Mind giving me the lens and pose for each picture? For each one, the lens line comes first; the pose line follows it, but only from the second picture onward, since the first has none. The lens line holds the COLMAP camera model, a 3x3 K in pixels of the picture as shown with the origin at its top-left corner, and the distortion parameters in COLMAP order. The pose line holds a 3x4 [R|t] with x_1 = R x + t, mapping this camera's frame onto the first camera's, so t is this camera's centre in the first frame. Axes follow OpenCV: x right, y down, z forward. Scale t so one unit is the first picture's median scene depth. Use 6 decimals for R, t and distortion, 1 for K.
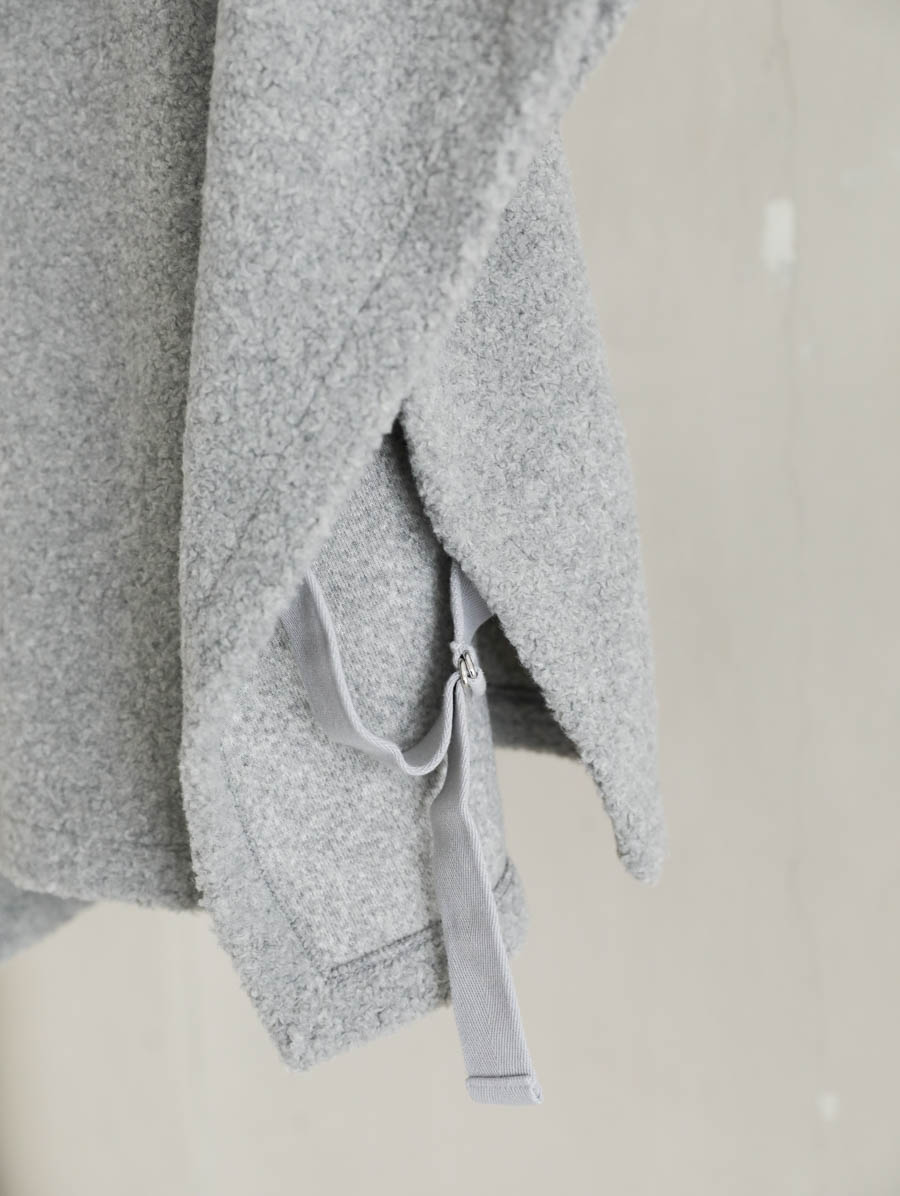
lens RADIAL K [[1759.4, 0, 449.9], [0, 1759.4, 602.8], [0, 0, 1]] dist [0.014693, 0.130852]
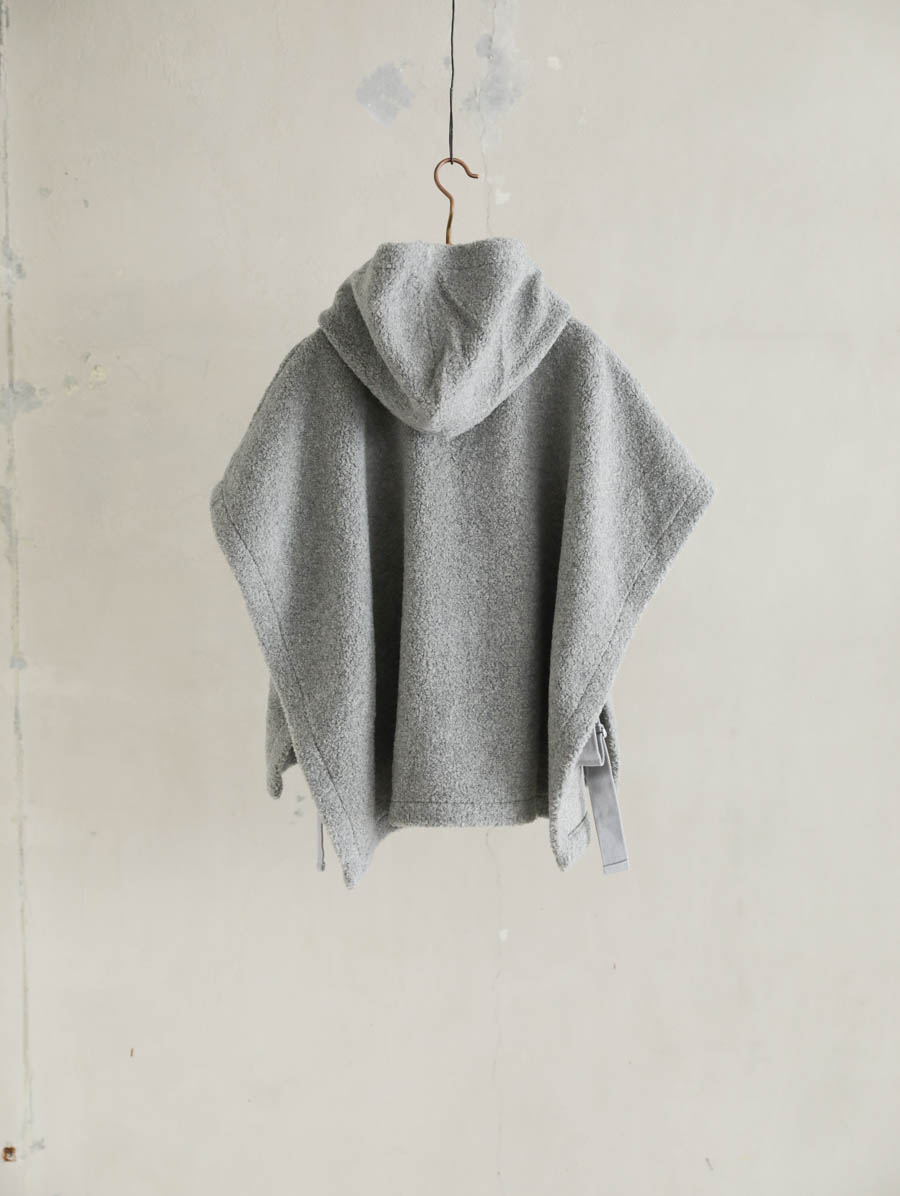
lens RADIAL K [[1759.4, 0, 449.9], [0, 1759.4, 602.8], [0, 0, 1]] dist [0.014693, 0.130852]
pose [[0.689644, 0.003373, 0.724141, -2.296390], [0.069388, 0.995080, -0.070717, 0.011796], [-0.720817, 0.099016, 0.686017, -0.918388]]
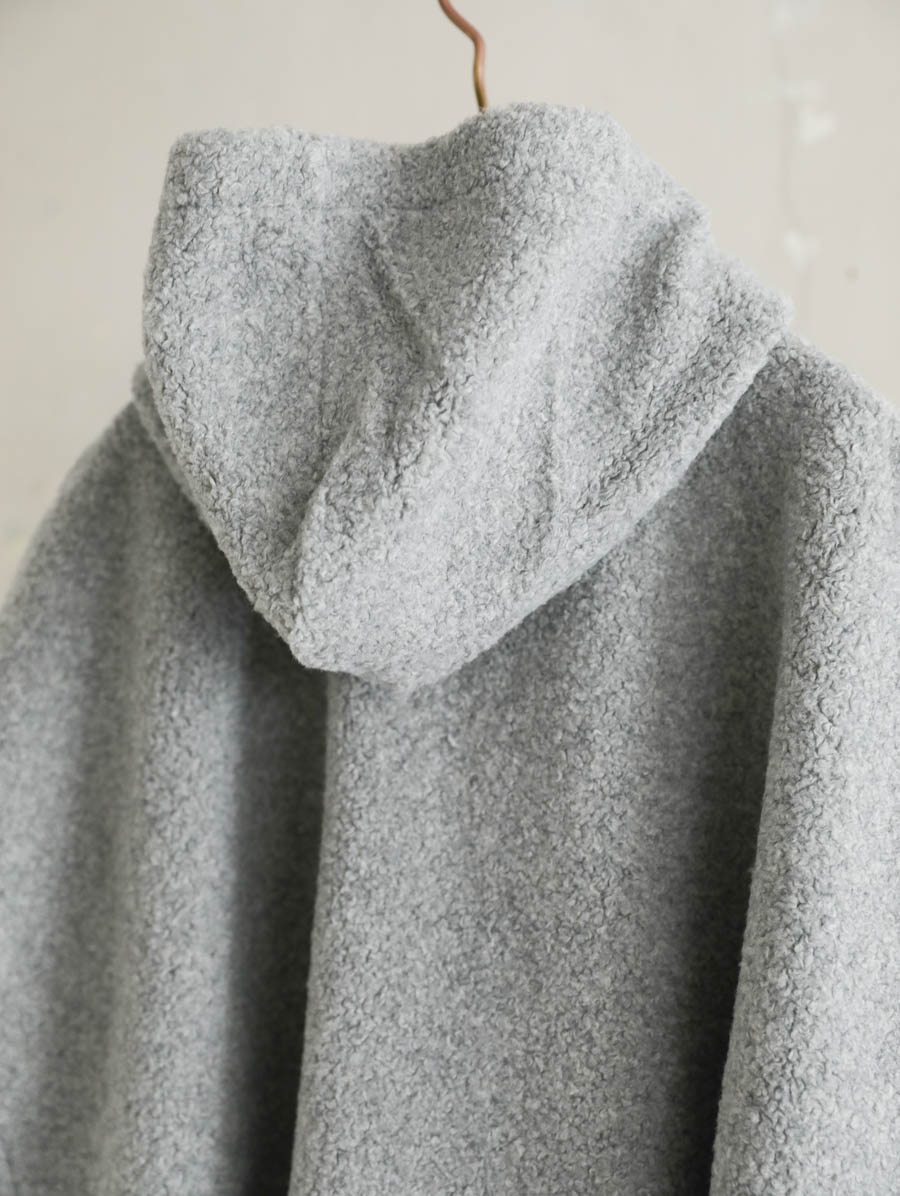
lens RADIAL K [[1759.4, 0, 449.9], [0, 1759.4, 602.8], [0, 0, 1]] dist [0.014693, 0.130852]
pose [[0.910037, 0.073050, 0.408040, -0.644302], [-0.005525, 0.986400, -0.164268, -0.335405], [-0.414490, 0.147236, 0.898064, 0.083437]]
